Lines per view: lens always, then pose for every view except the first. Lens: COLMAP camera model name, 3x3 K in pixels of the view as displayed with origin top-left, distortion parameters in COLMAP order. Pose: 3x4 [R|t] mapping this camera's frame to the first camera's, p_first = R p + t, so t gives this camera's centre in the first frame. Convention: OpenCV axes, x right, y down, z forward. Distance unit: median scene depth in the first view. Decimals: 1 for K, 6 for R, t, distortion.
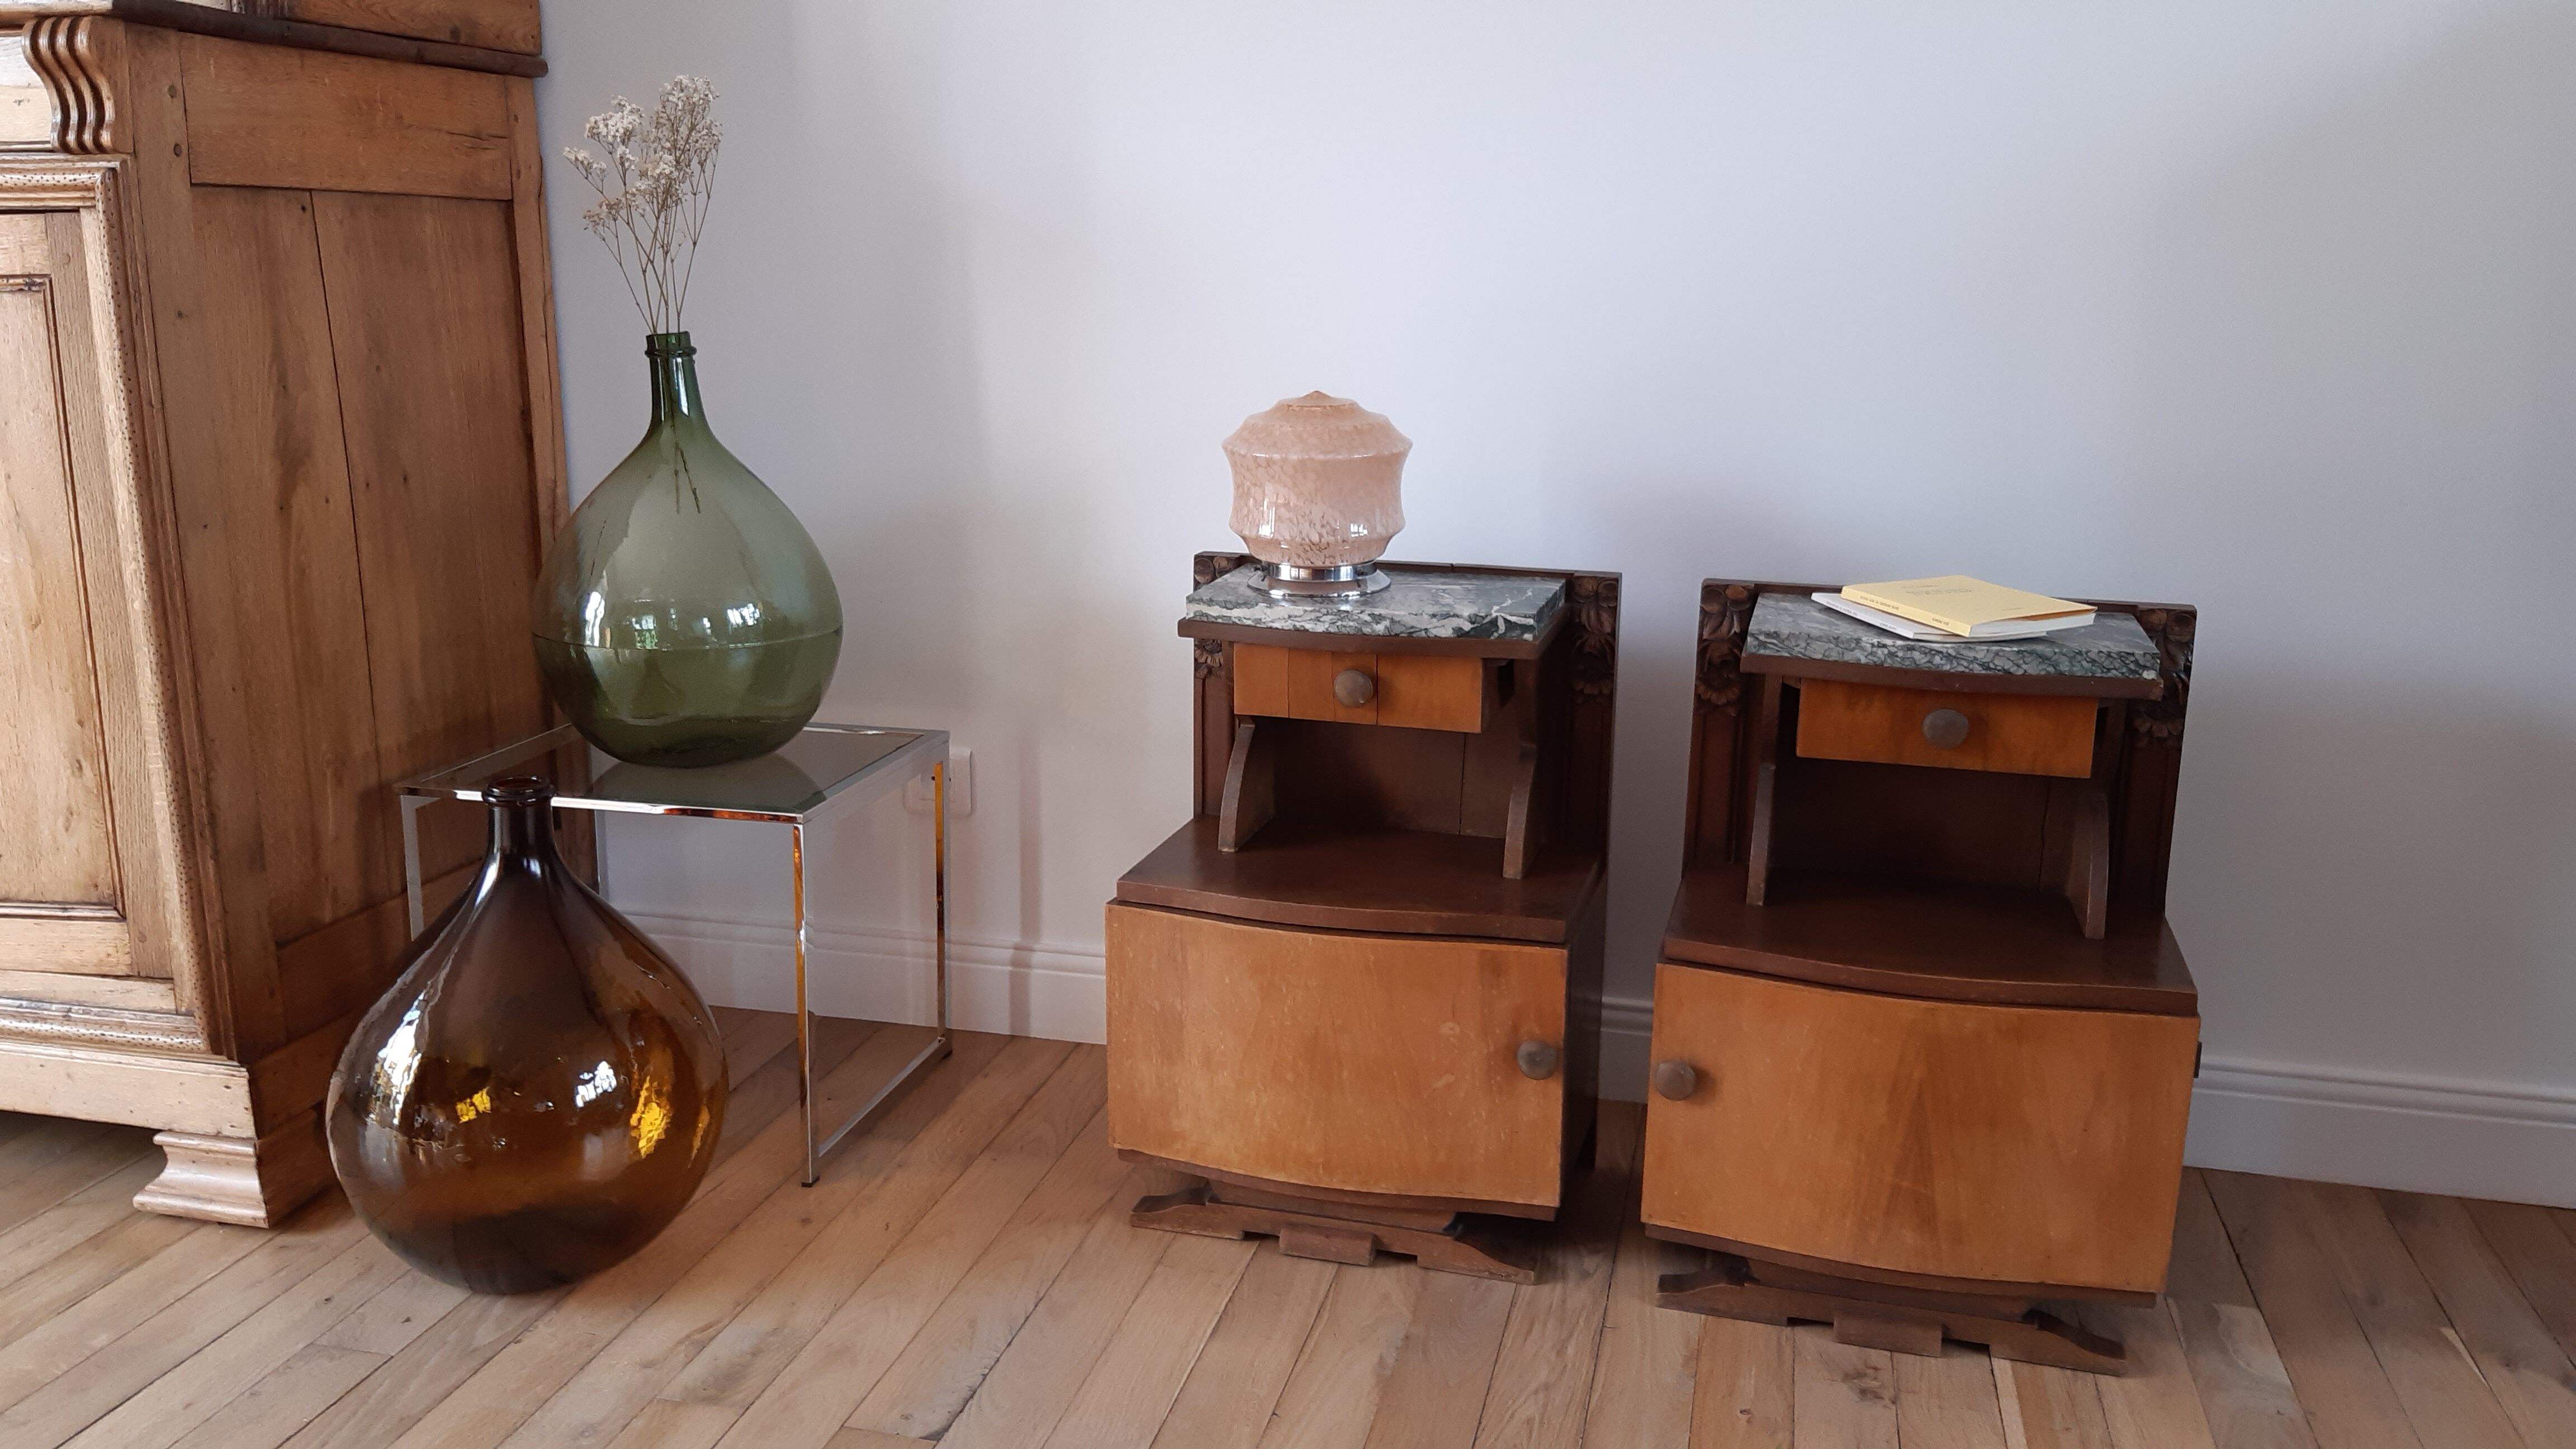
lens RADIAL K [[2046.8, 0, 1279.5], [0, 2046.8, 707.6], [0, 0, 1]] dist [0.094710, -0.174030]
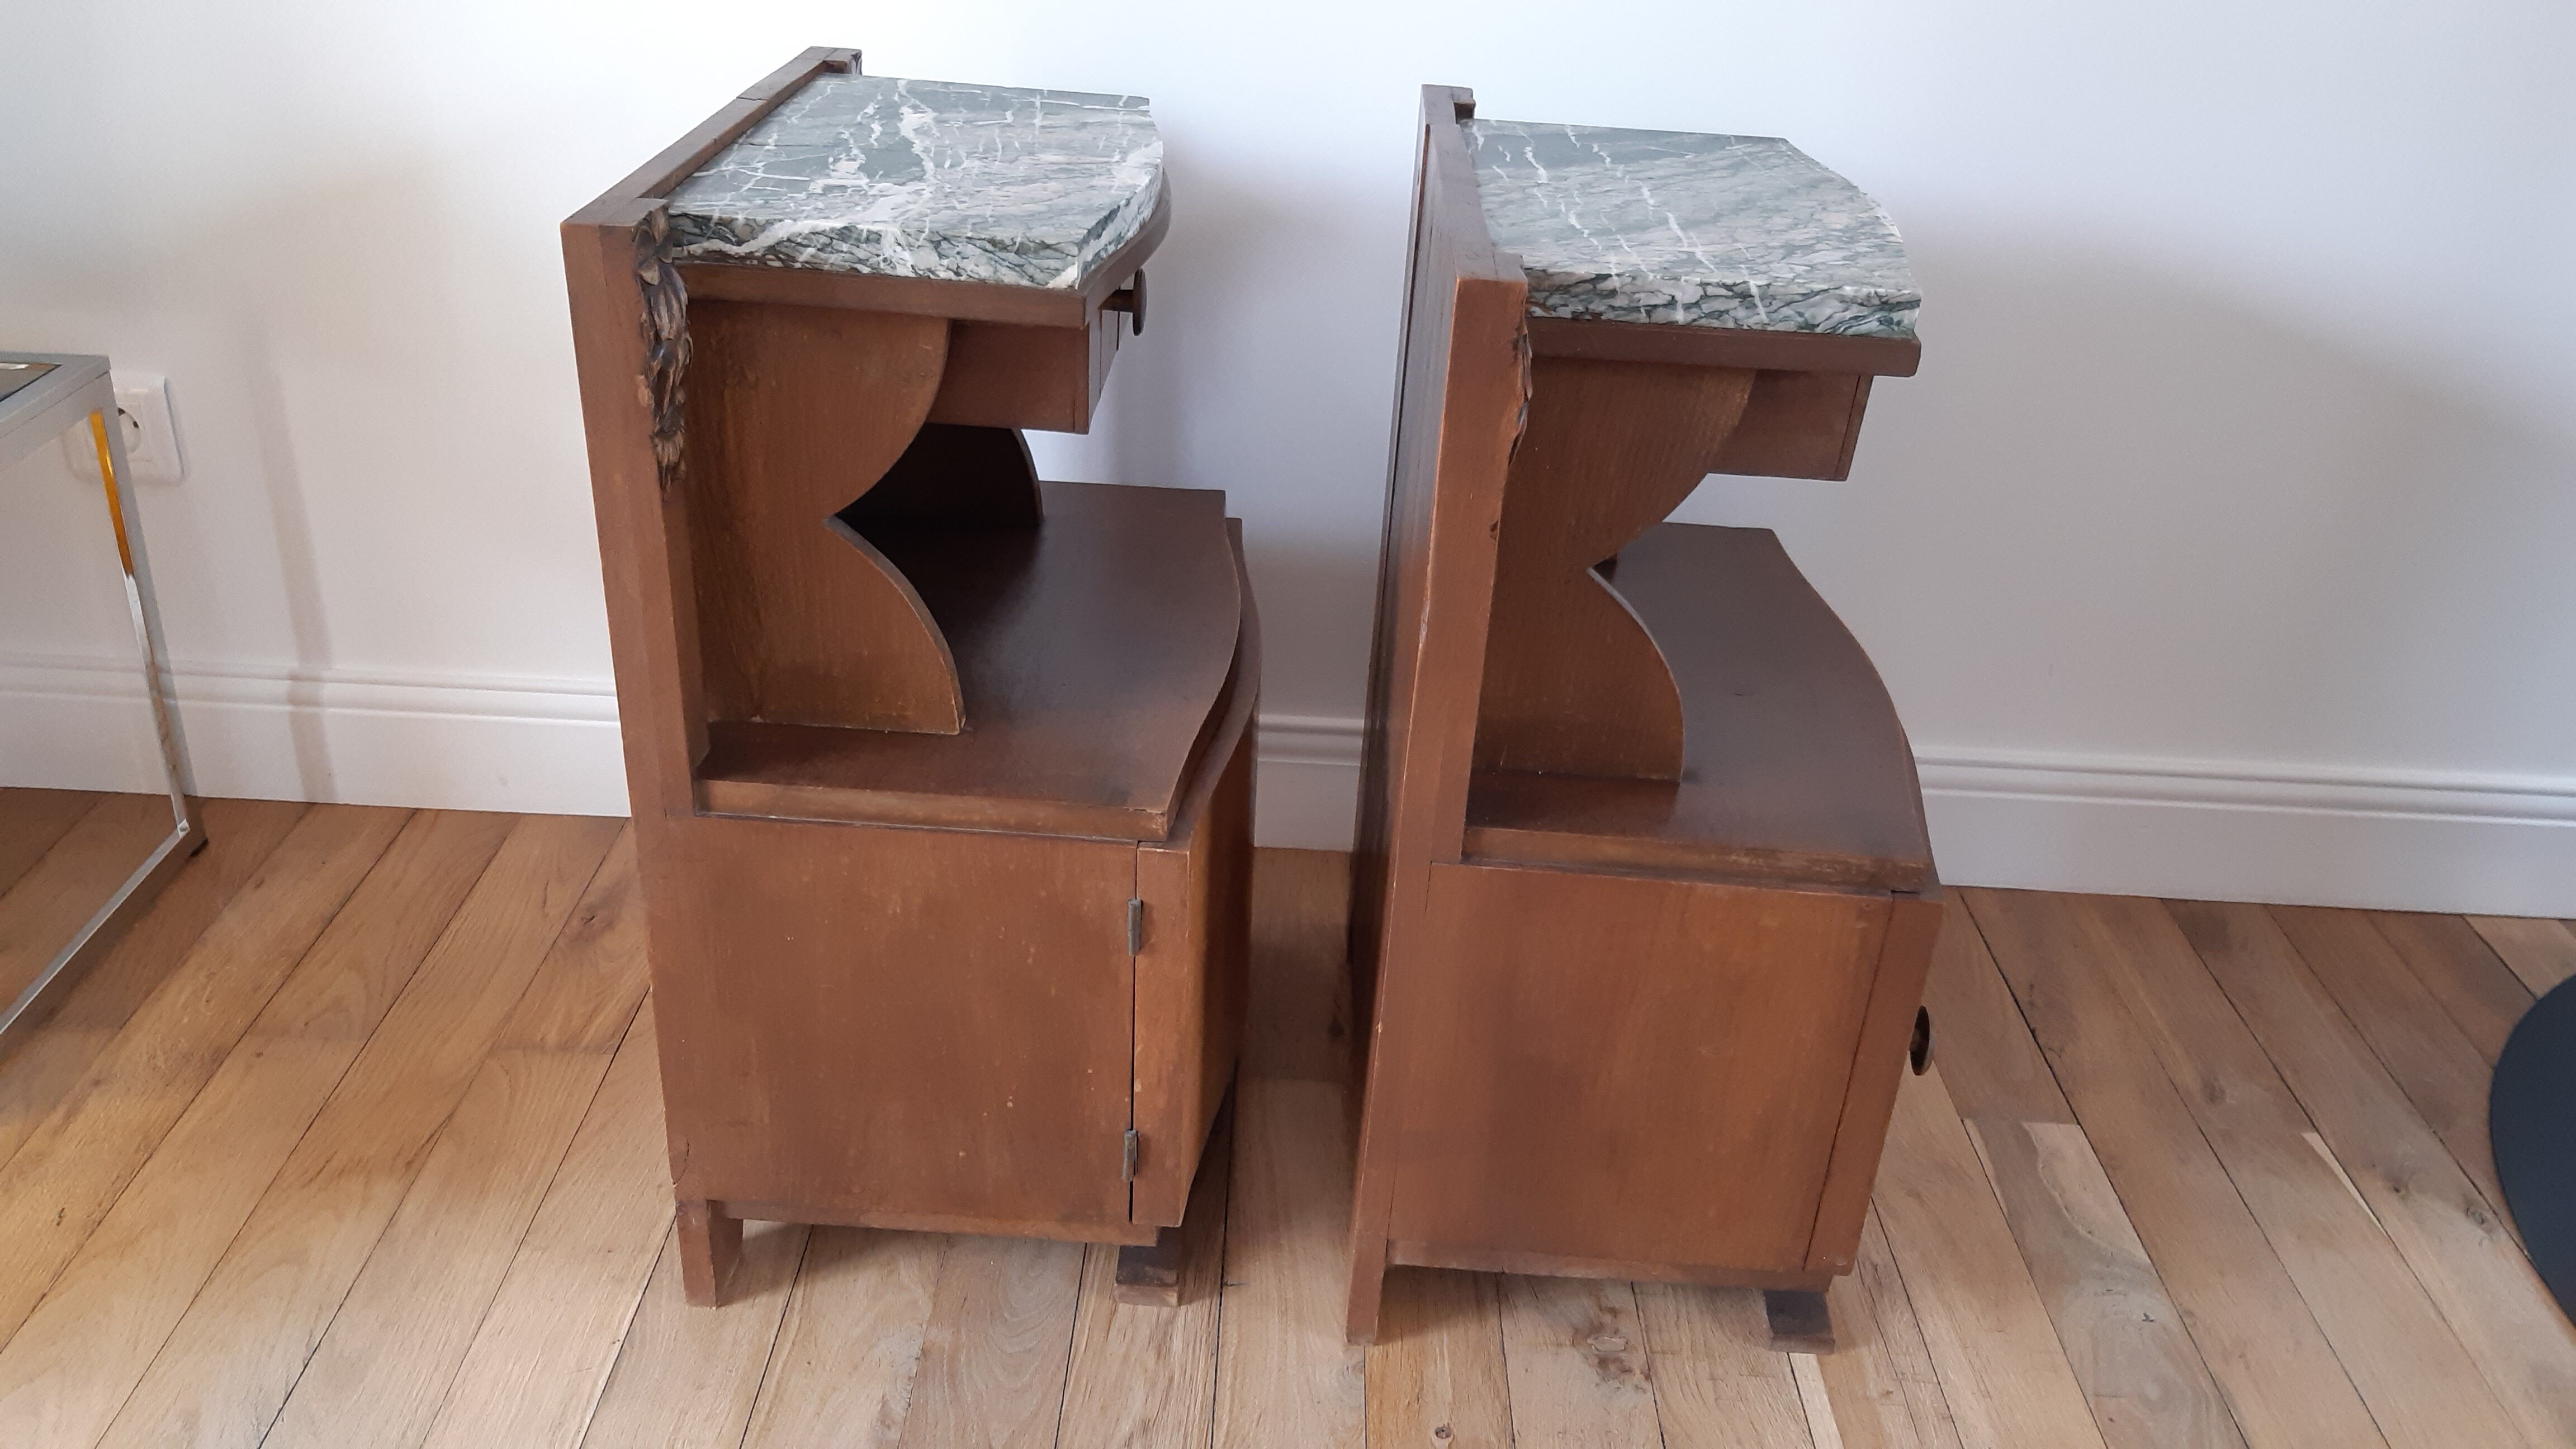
lens RADIAL K [[2046.8, 0, 1301.2], [0, 2046.8, 743.1], [0, 0, 1]] dist [0.094710, -0.174030]
pose [[0.970541, -0.081741, 0.226645, 0.041810], [0.017108, 0.961696, 0.273584, -0.049620], [-0.240327, -0.261647, 0.934764, 0.401757]]
